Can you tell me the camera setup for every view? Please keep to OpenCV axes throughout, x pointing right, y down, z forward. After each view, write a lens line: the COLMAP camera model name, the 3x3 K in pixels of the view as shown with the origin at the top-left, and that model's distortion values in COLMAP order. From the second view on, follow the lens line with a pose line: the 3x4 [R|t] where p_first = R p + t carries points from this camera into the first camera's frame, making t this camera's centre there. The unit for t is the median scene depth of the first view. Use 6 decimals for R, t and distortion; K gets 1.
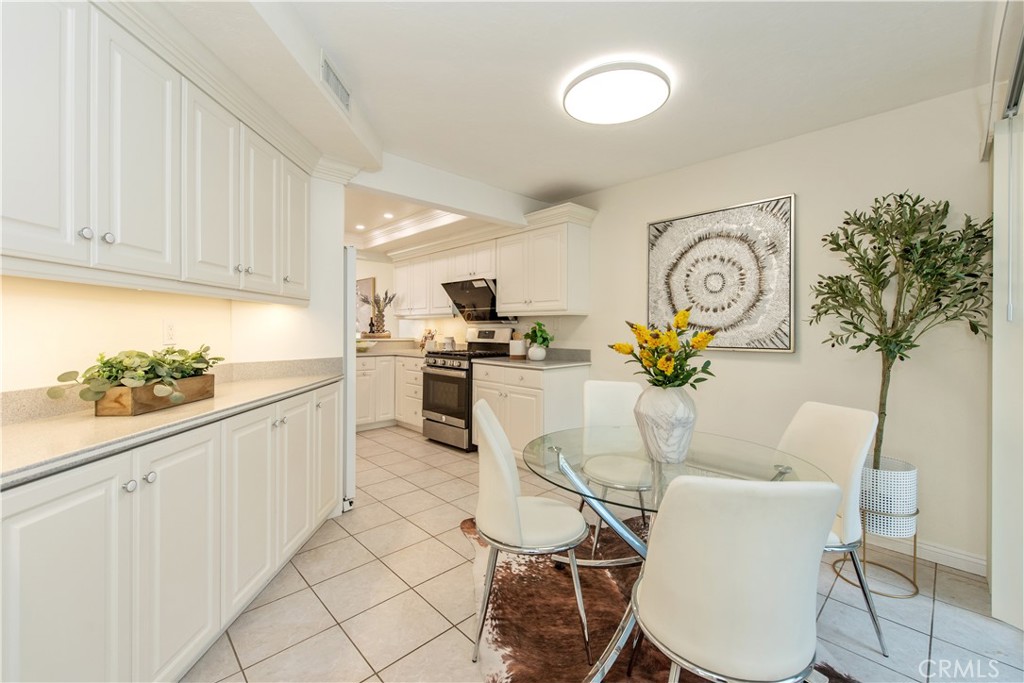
lens RADIAL K [[421.2, 0, 522.0], [0, 421.2, 334.6], [0, 0, 1]] dist [0.000754, -0.000639]
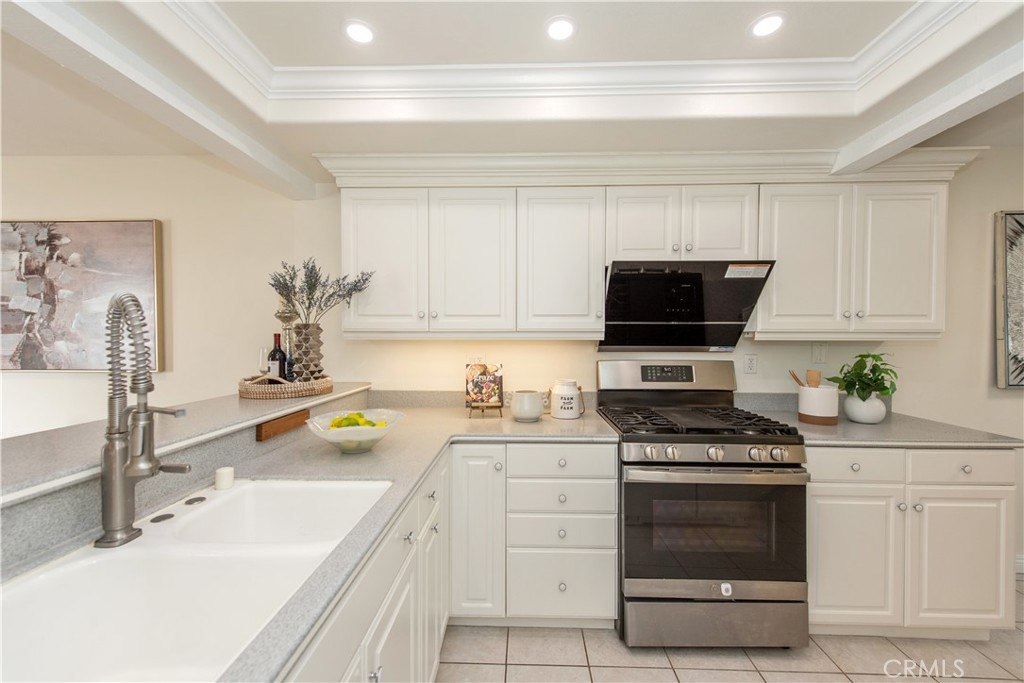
lens RADIAL K [[412.3, 0, 507.9], [0, 412.3, 337.3], [0, 0, 1]] dist [0.000529, 0.000030]
pose [[0.726284, -0.010645, 0.687312, -0.607711], [0.008524, 0.999943, 0.006480, -0.052178], [-0.687342, 0.001153, 0.726333, 0.837727]]
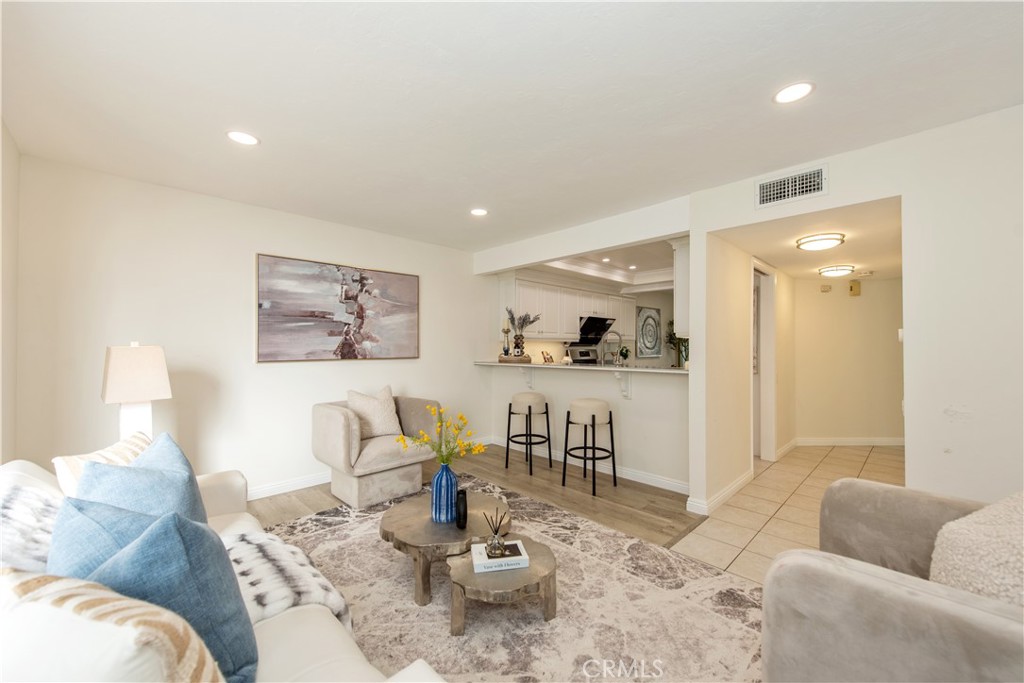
lens RADIAL K [[406.5, 0, 517.9], [0, 406.5, 343.4], [0, 0, 1]] dist [0.013450, -0.003956]
pose [[-0.006380, 0.001948, 0.999978, -1.611600], [0.009207, 0.999956, -0.001889, -0.038784], [-0.999937, 0.009195, -0.006398, 1.341420]]
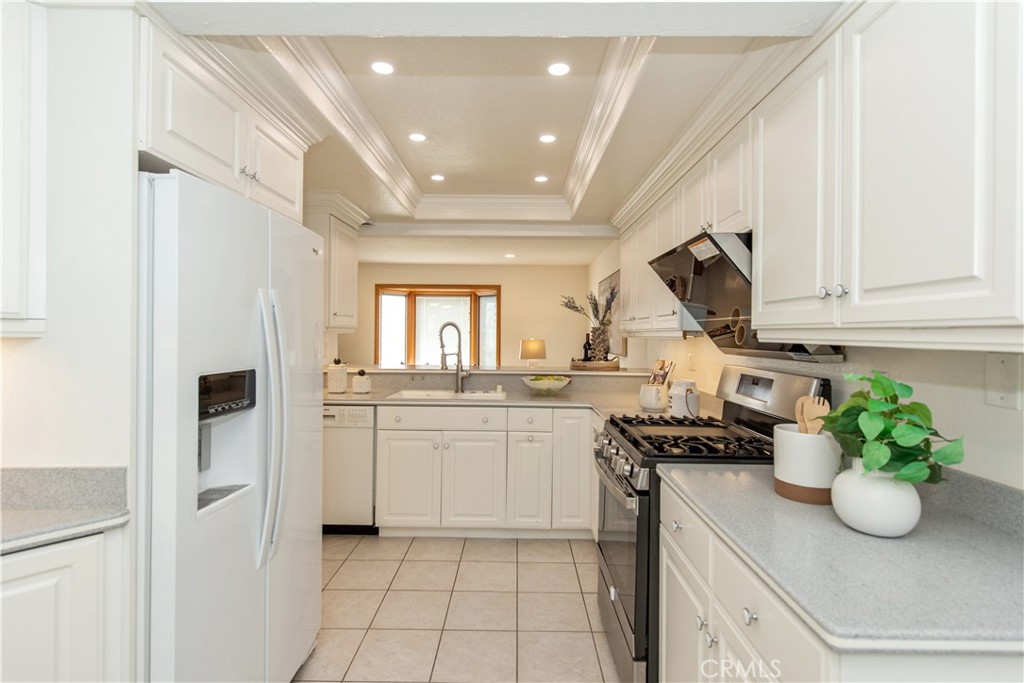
lens RADIAL K [[503.4, 0, 513.7], [0, 503.4, 335.8], [0, 0, 1]] dist [-0.002907, -0.000343]
pose [[0.711595, 0.006394, -0.702561, 0.083171], [-0.017298, 0.999815, -0.008421, -0.041083], [0.702377, 0.018145, 0.711574, 0.575980]]
